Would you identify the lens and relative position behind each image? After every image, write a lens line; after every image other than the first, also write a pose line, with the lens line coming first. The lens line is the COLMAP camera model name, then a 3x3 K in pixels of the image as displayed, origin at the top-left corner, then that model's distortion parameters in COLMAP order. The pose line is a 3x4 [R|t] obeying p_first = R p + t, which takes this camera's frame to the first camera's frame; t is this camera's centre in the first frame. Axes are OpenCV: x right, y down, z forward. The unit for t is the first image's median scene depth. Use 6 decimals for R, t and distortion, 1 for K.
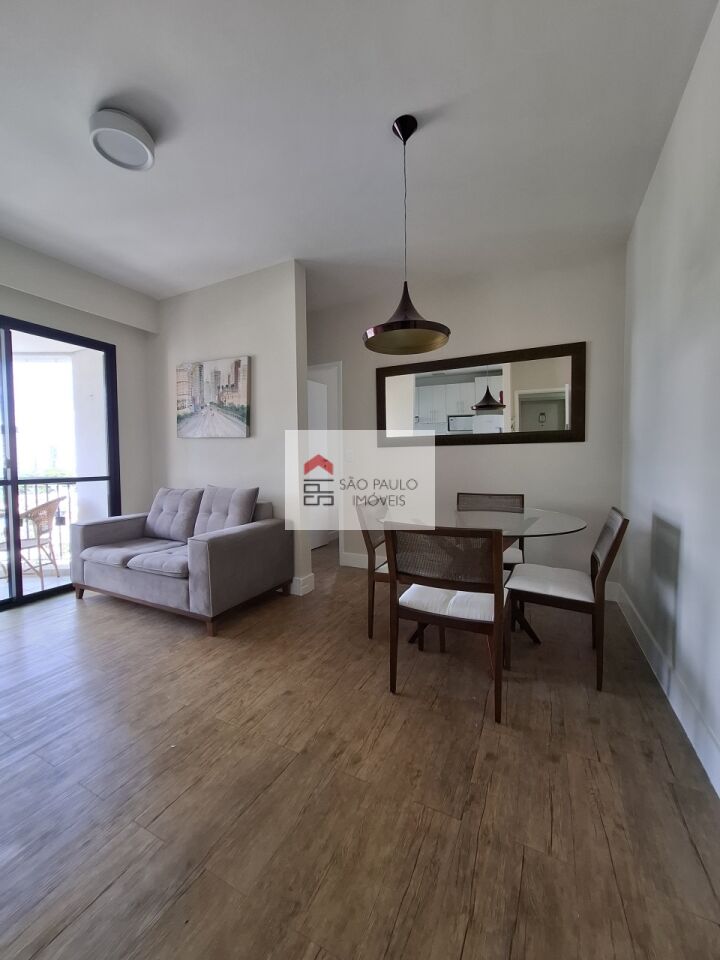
lens RADIAL K [[378.0, 0, 353.9], [0, 378.0, 476.2], [0, 0, 1]] dist [-0.007430, 0.001422]
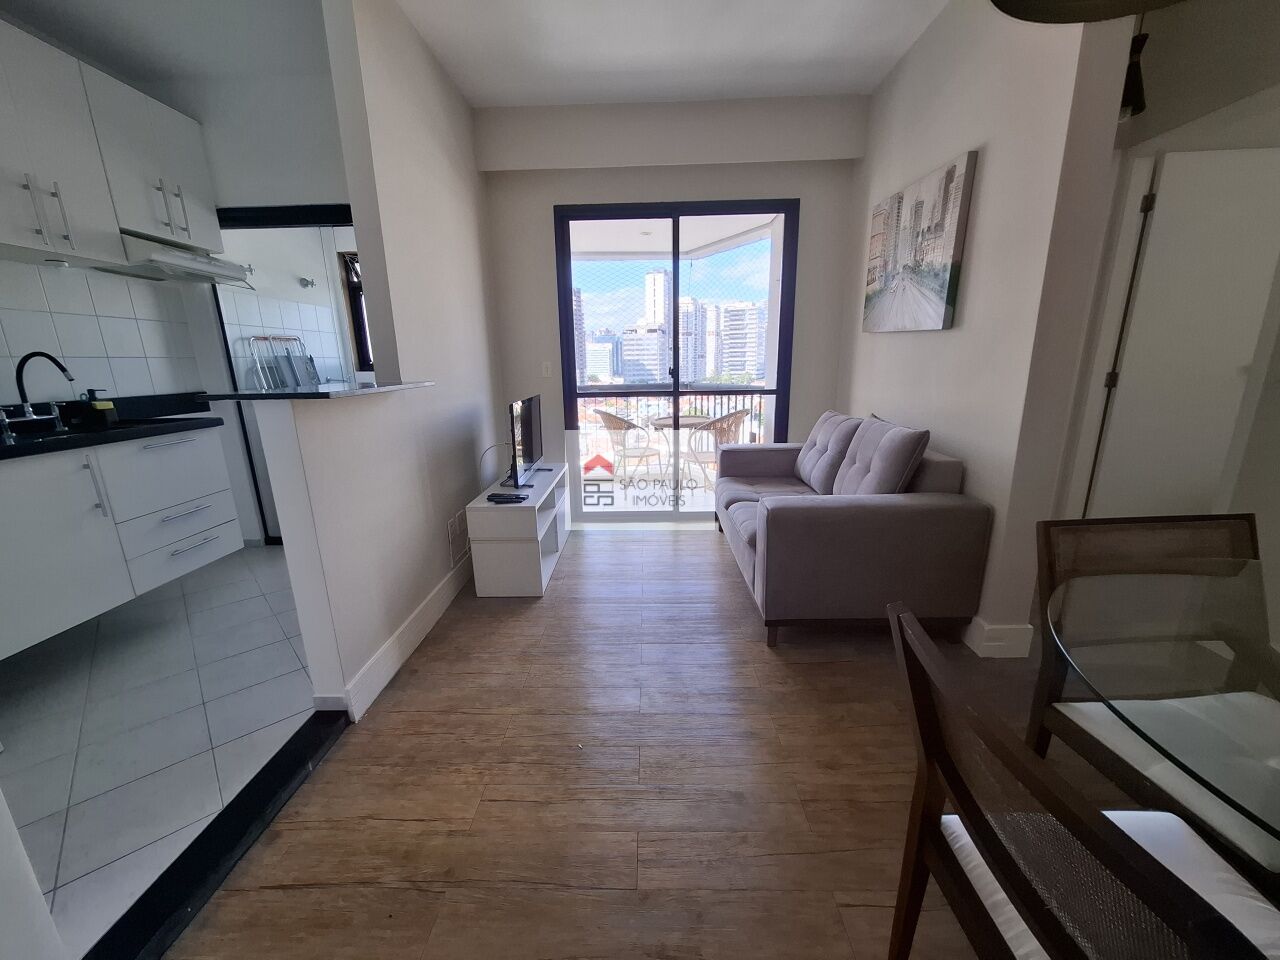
lens RADIAL K [[503.9, 0, 633.1], [0, 503.9, 490.8], [0, 0, 1]] dist [-0.007430, 0.001422]
pose [[0.426090, 0.227822, -0.875525, 0.214307], [-0.021149, 0.970017, 0.242117, -0.052167], [0.904433, -0.084647, 0.418133, 0.355340]]
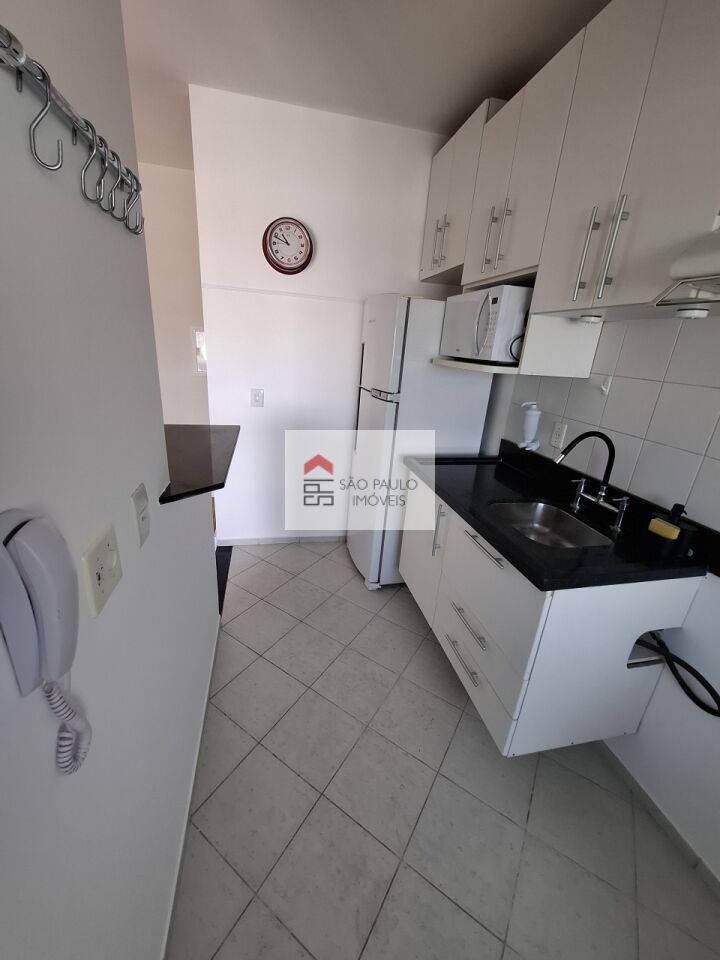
lens RADIAL K [[378.0, 0, 357.9], [0, 378.0, 481.0], [0, 0, 1]] dist [-0.007430, 0.001422]
pose [[-0.627479, -0.297983, 0.719359, -1.047084], [-0.027791, 0.931855, 0.361765, -0.159447], [-0.778138, 0.207008, -0.593000, 0.408802]]
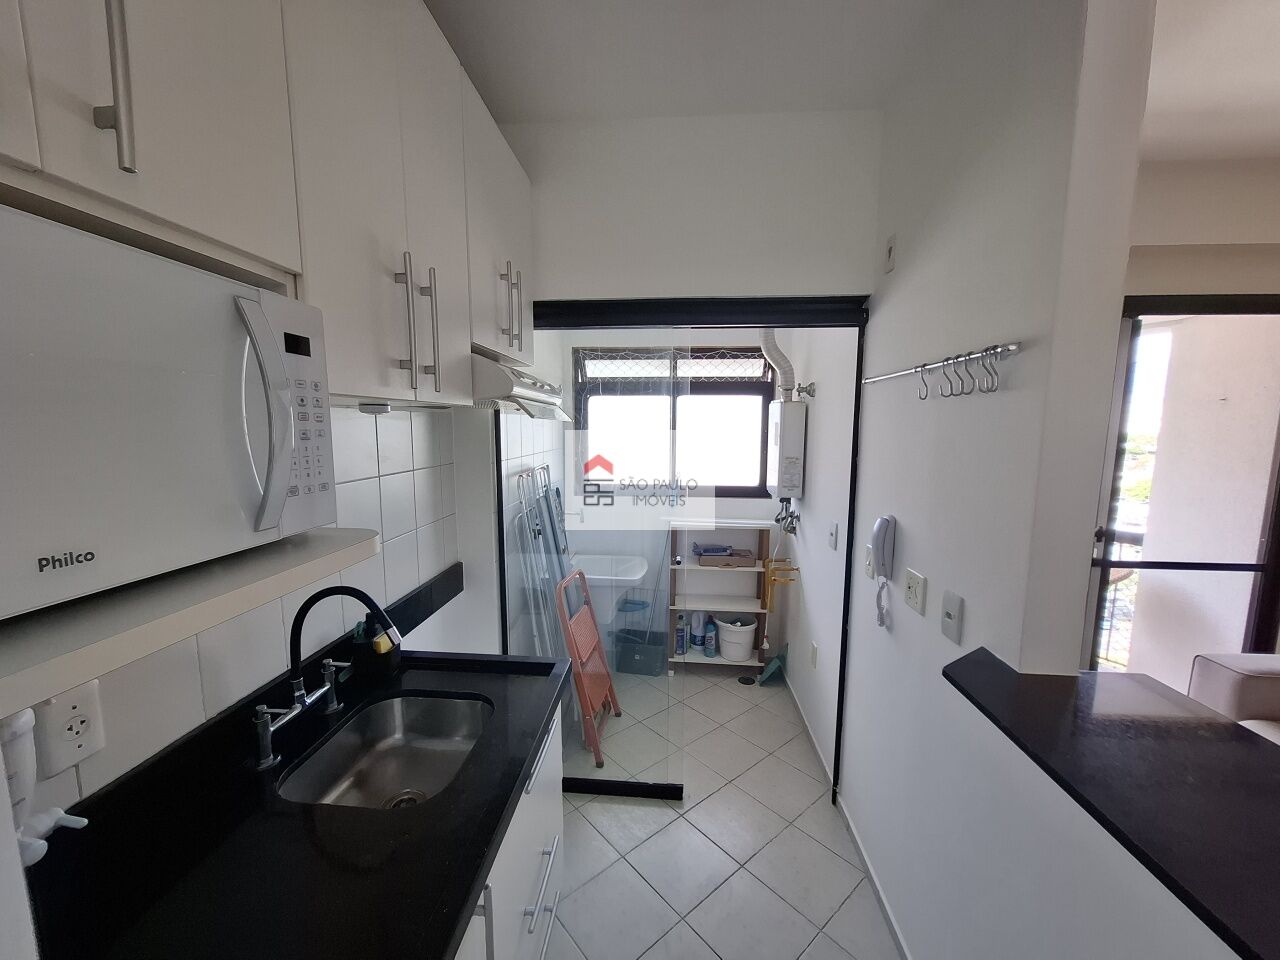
lens RADIAL K [[503.9, 0, 631.2], [0, 503.9, 493.2], [0, 0, 1]] dist [-0.007430, 0.001422]
pose [[0.371392, 0.136187, -0.918434, -0.451579], [-0.042202, 0.990638, 0.129828, -0.181252], [0.927516, -0.009457, 0.373663, -0.059515]]
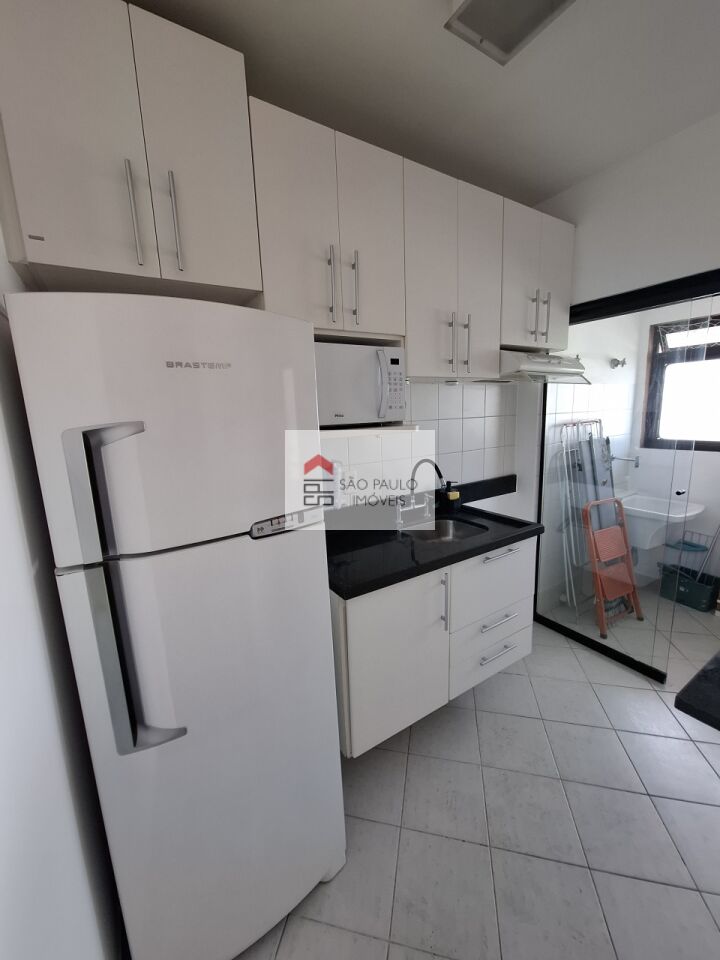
lens RADIAL K [[378.0, 0, 354.9], [0, 378.0, 480.8], [0, 0, 1]] dist [-0.007430, 0.001422]
pose [[-0.523215, 0.180698, -0.832823, -0.223150], [0.010292, 0.978530, 0.205846, -0.157295], [0.852139, 0.099130, -0.513841, 0.122683]]
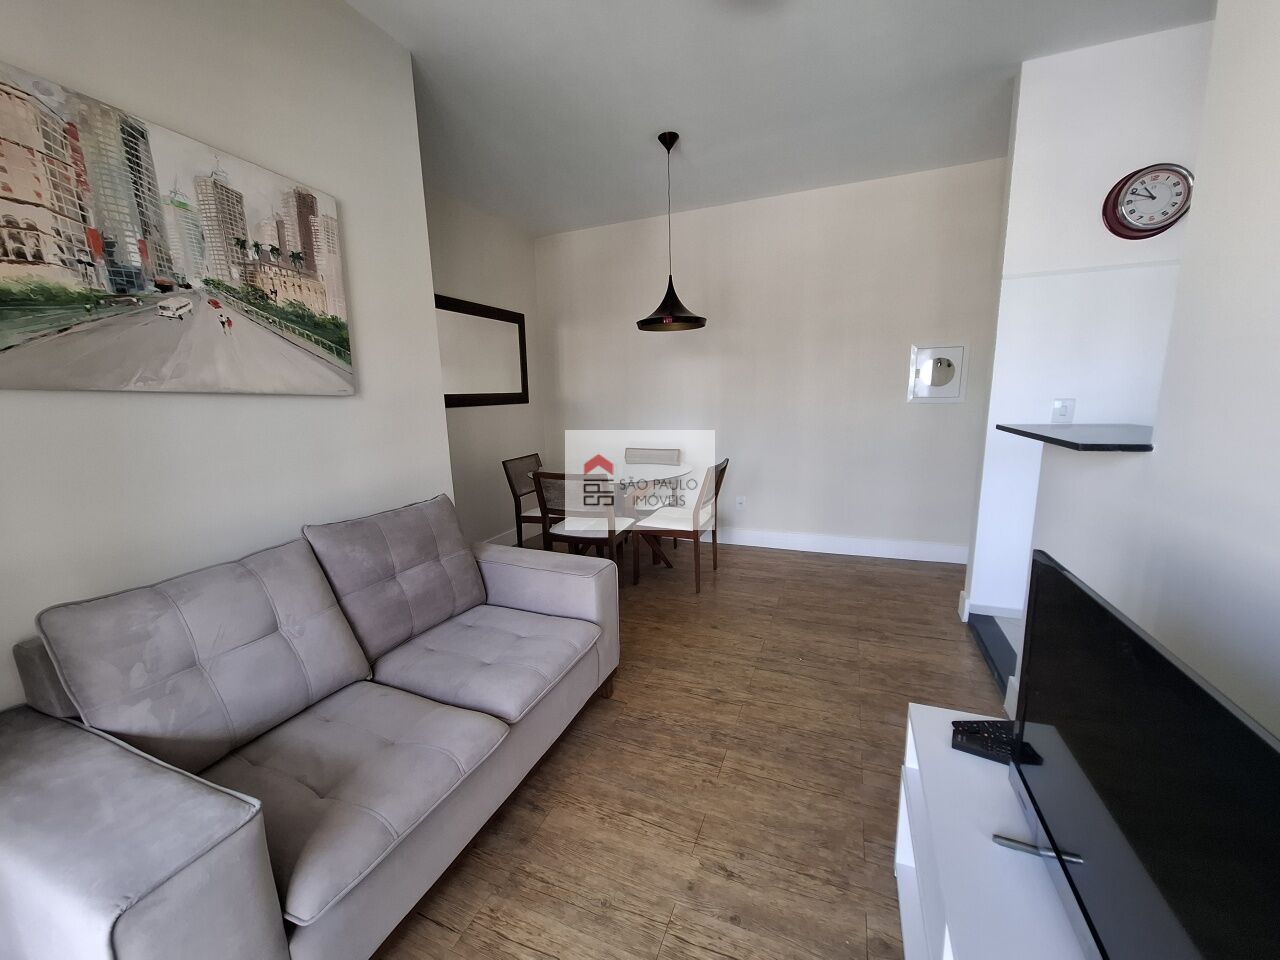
lens RADIAL K [[503.9, 0, 638.2], [0, 503.9, 493.9], [0, 0, 1]] dist [-0.007430, 0.001422]
pose [[-0.074715, -0.180503, 0.980732, -1.022225], [0.072349, 0.979908, 0.185864, -0.086586], [-0.994577, 0.084842, -0.060155, 0.821227]]
